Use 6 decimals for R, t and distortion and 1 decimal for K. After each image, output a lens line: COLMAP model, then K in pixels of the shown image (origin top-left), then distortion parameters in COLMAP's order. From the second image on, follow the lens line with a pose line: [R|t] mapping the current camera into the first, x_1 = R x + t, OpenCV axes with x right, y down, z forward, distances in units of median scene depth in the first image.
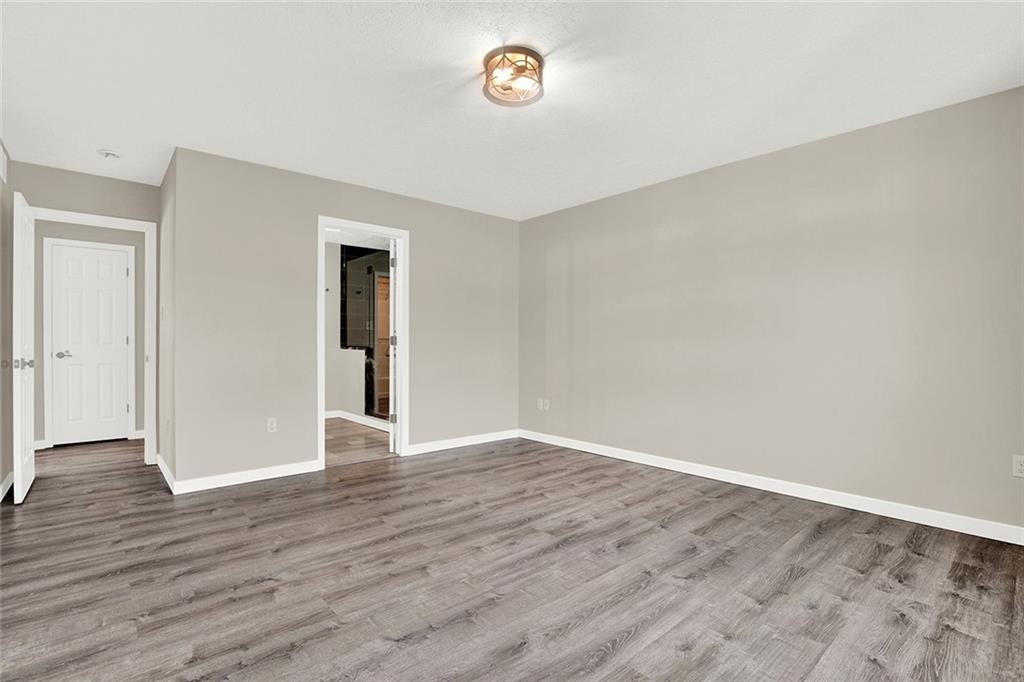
lens RADIAL K [[490.5, 0, 511.0], [0, 490.5, 342.4], [0, 0, 1]] dist [-0.018693, -0.001389]
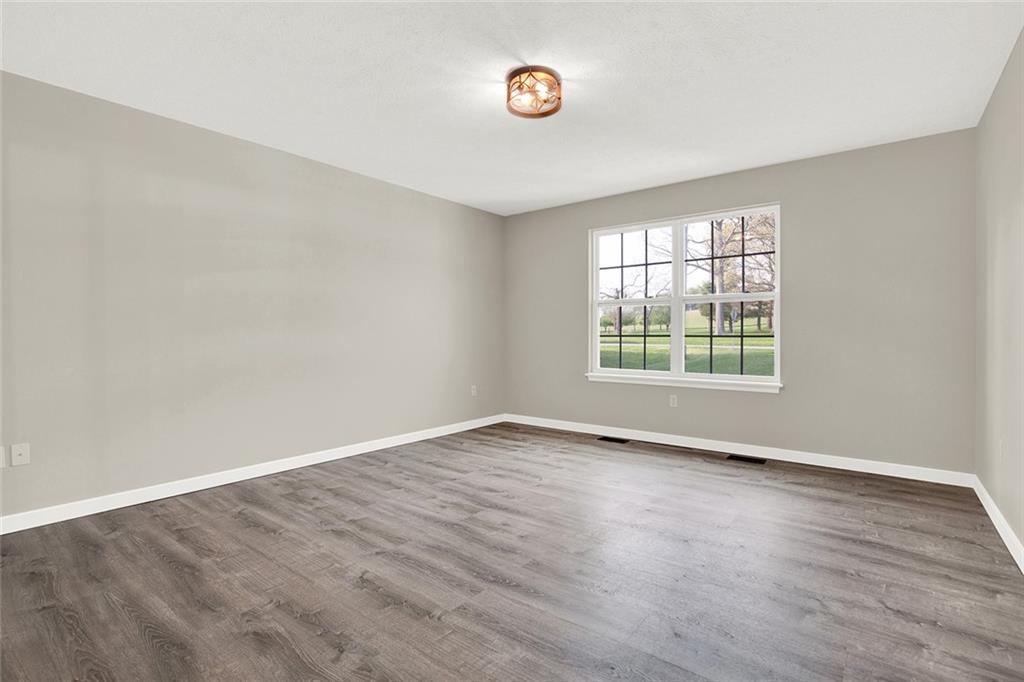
lens RADIAL K [[490.5, 0, 510.0], [0, 490.5, 338.4], [0, 0, 1]] dist [-0.018693, -0.001389]
pose [[-0.191315, -0.010471, 0.981473, -0.803270], [-0.001837, 0.999945, 0.010310, 0.002417], [-0.981527, 0.000170, -0.191324, 0.936228]]
